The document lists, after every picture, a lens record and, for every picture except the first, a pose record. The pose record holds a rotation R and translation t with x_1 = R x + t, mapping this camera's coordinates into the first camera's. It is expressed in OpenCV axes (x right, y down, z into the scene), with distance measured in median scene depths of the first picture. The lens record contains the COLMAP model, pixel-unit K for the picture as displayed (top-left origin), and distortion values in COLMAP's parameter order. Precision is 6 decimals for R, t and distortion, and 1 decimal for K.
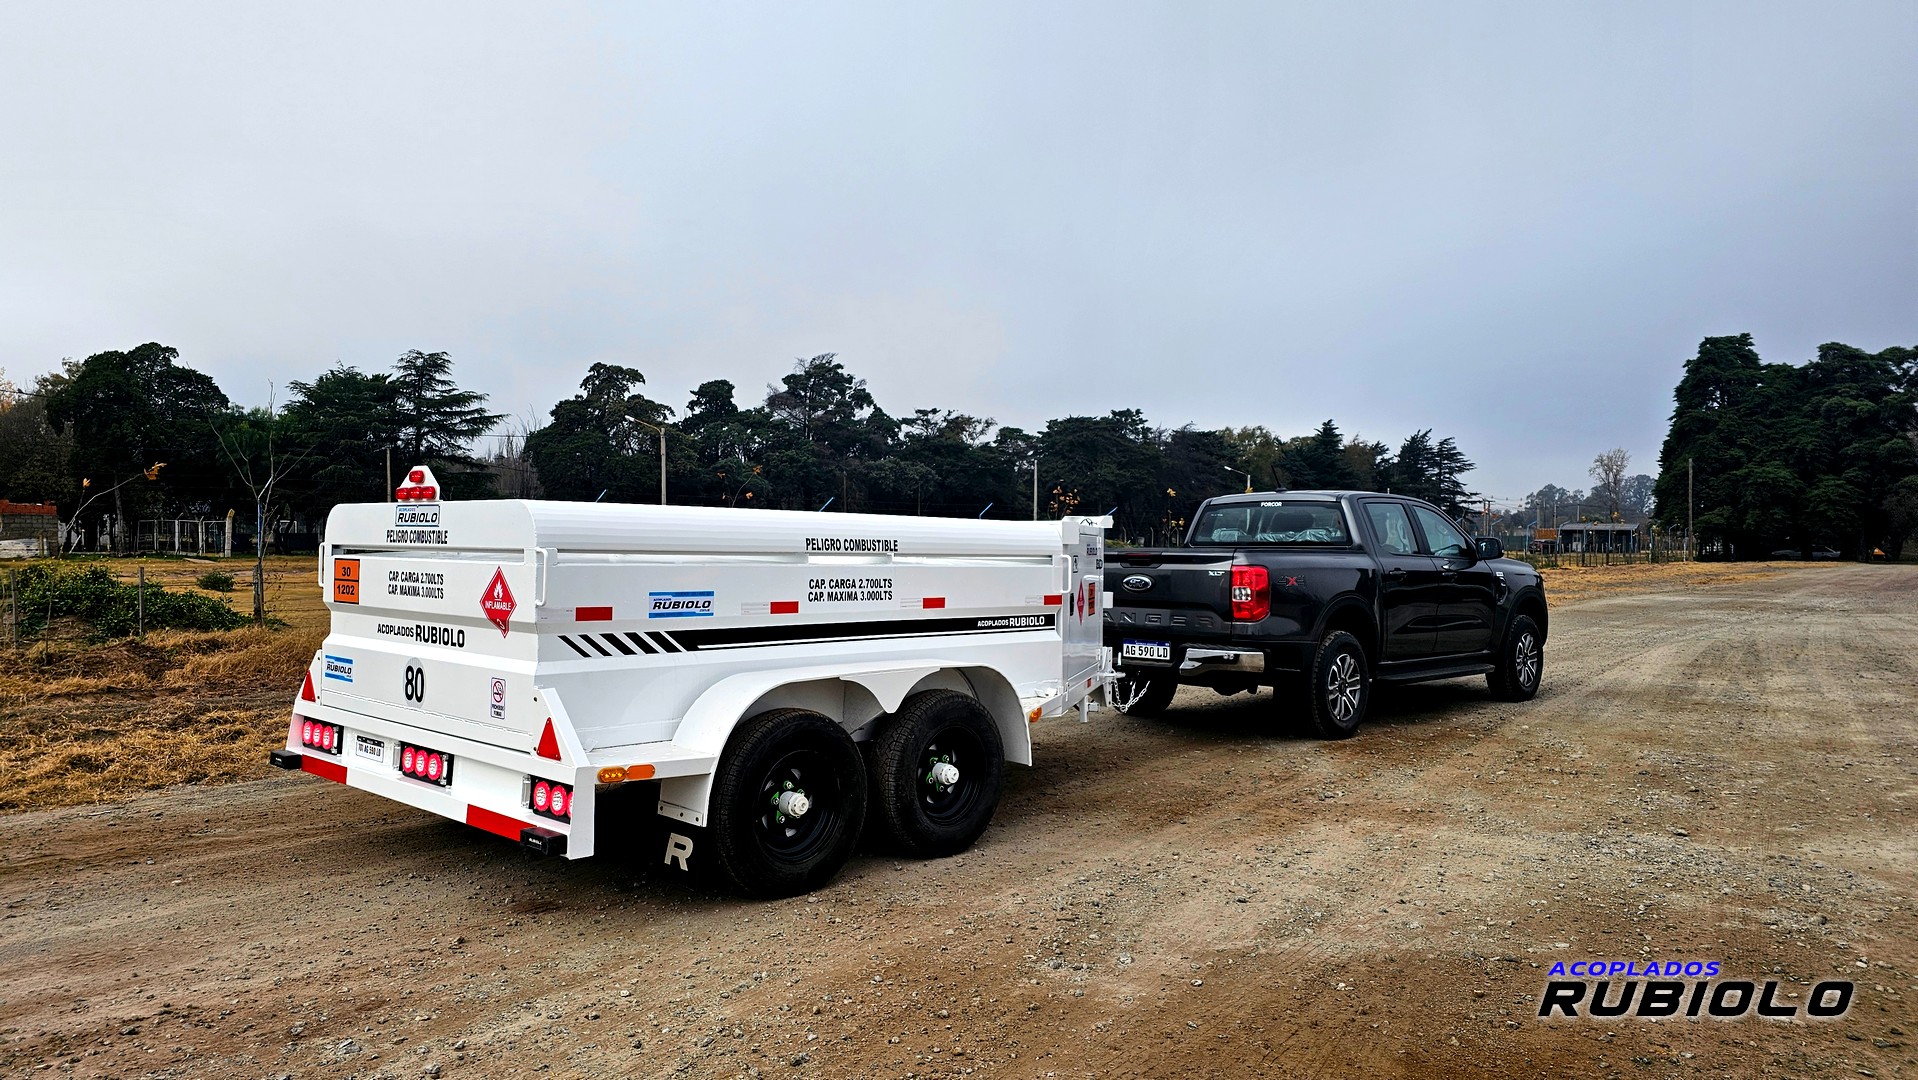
lens RADIAL K [[1276.1, 0, 936.9], [0, 1276.1, 541.0], [0, 0, 1]] dist [0.099576, -0.109048]
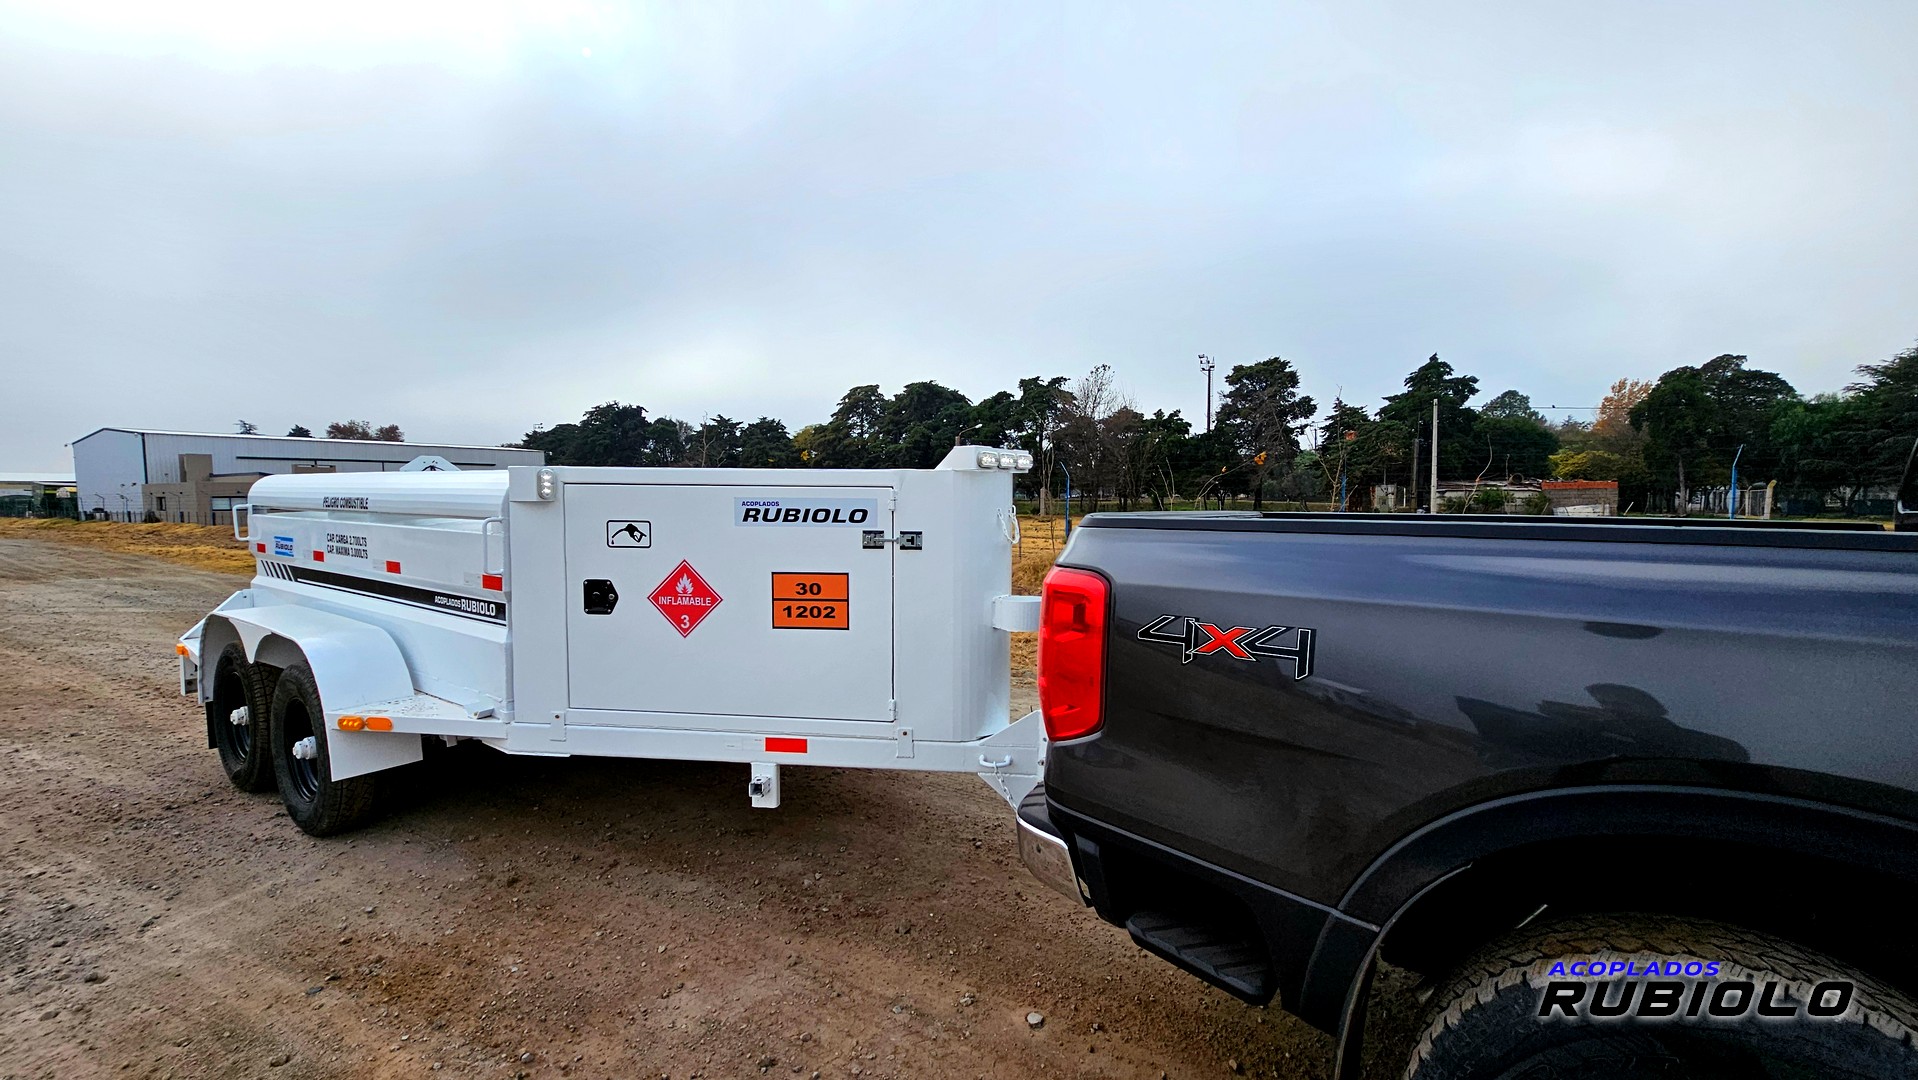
lens RADIAL K [[776.6, 0, 949.4], [0, 776.6, 544.5], [0, 0, 1]] dist [-0.002189, -0.000115]
pose [[0.158580, 0.047300, -0.986213, 0.409023], [0.000294, 0.998850, 0.047953, 0.004379], [0.987346, -0.007895, 0.158384, 0.887643]]
